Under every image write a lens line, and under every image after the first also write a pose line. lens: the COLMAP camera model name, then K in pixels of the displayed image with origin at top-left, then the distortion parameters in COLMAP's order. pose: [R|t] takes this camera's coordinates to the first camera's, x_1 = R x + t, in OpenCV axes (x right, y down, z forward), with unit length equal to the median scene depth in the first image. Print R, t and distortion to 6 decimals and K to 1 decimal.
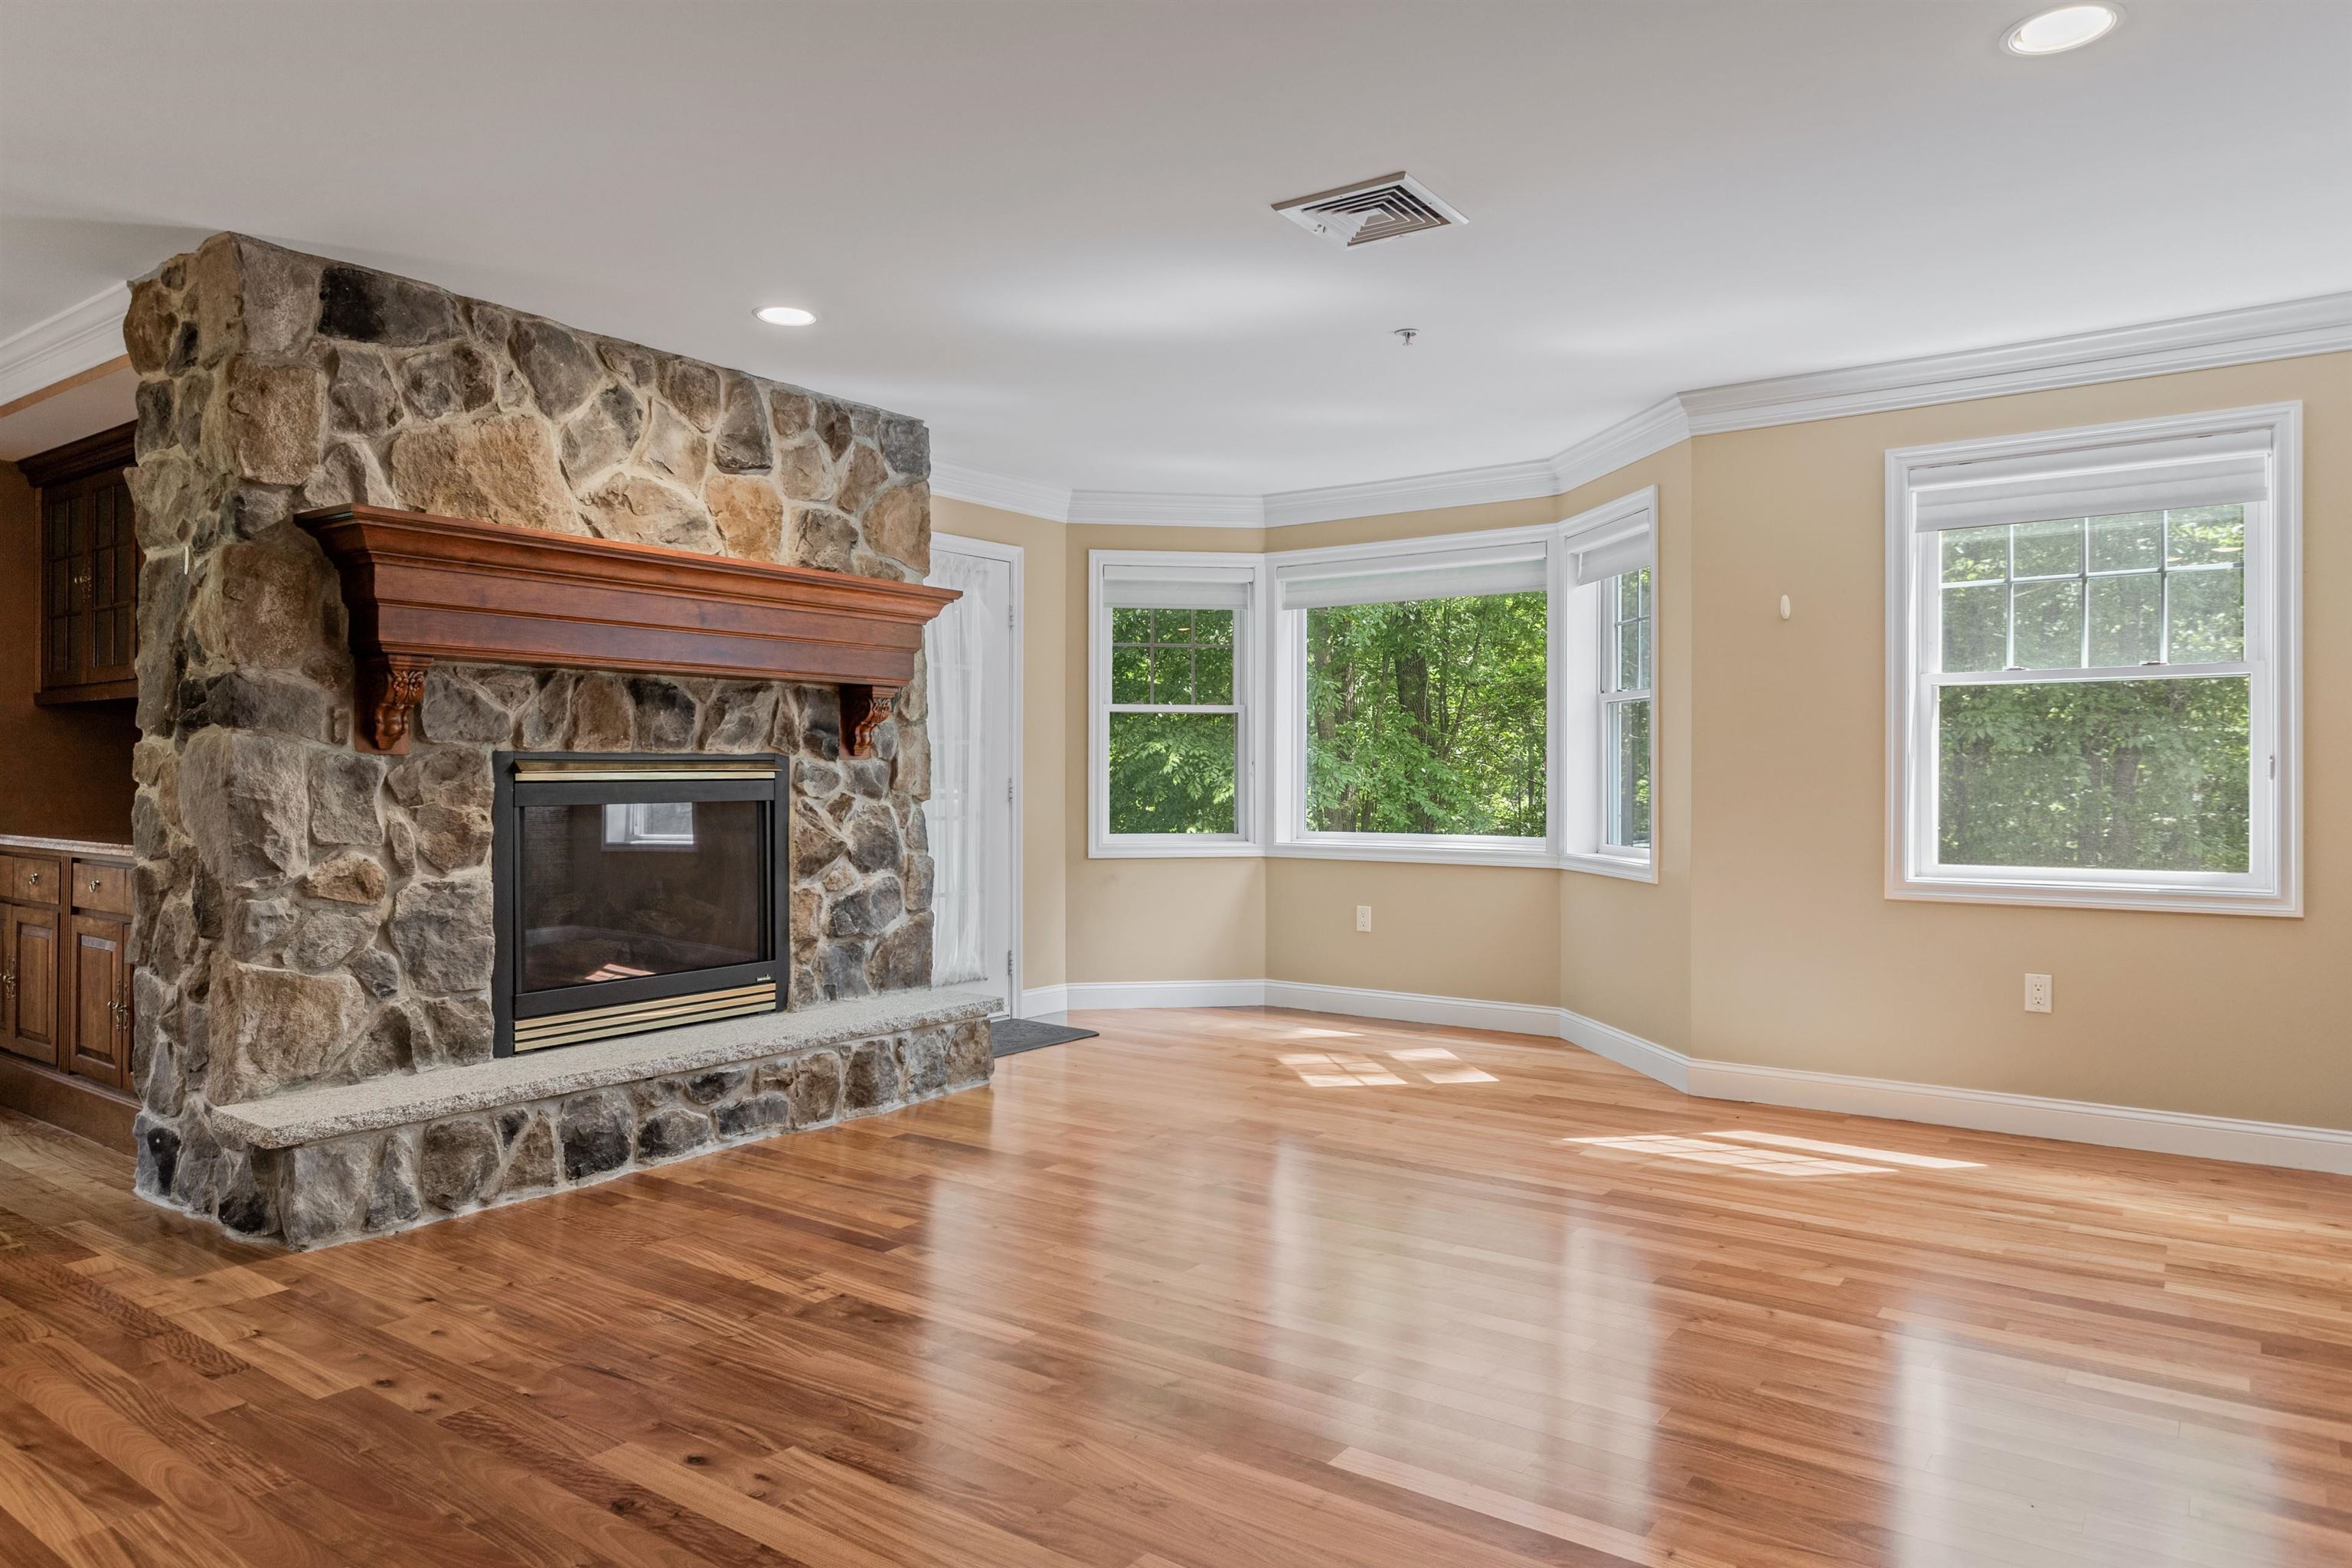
lens RADIAL K [[1334.8, 0, 1177.1], [0, 1334.8, 772.3], [0, 0, 1]] dist [0.004924, 0.002166]
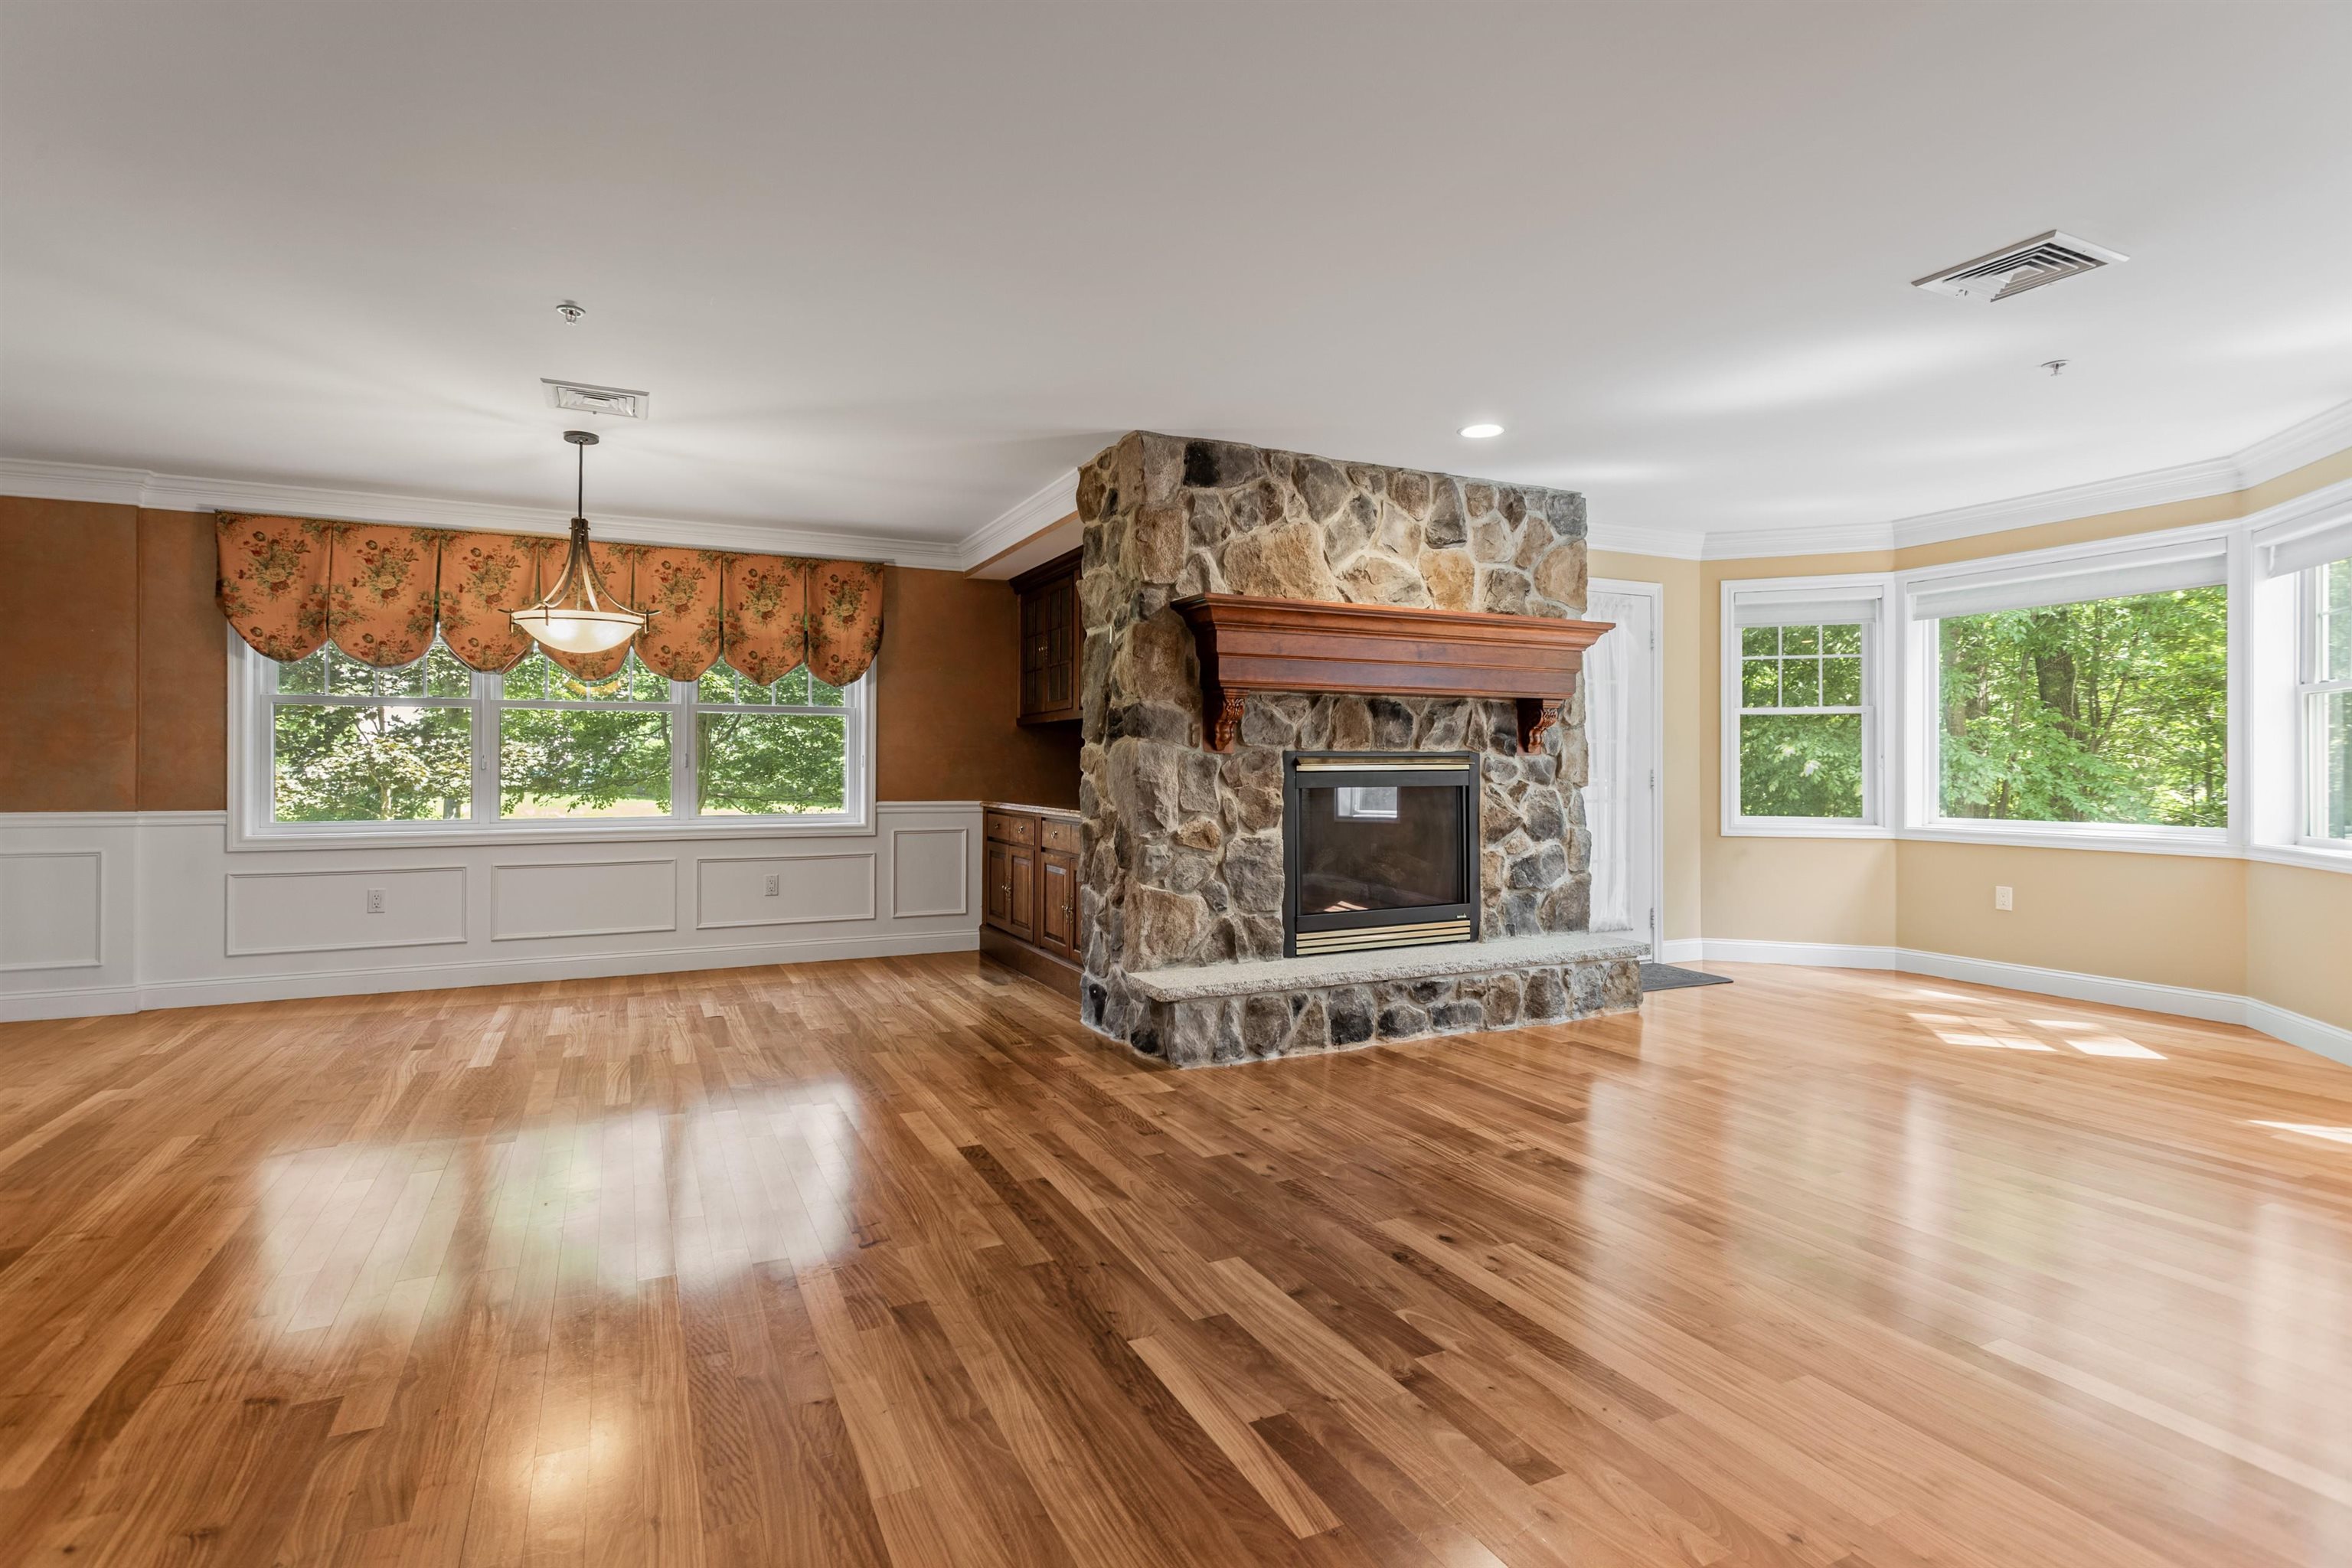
lens RADIAL K [[1128.2, 0, 1172.6], [0, 1128.2, 761.8], [0, 0, 1]] dist [0.010658, 0.002058]
pose [[0.886268, -0.002986, -0.463164, -0.038986], [0.000921, 0.999989, -0.004684, 0.002015], [0.463173, 0.003725, 0.886260, -0.169278]]
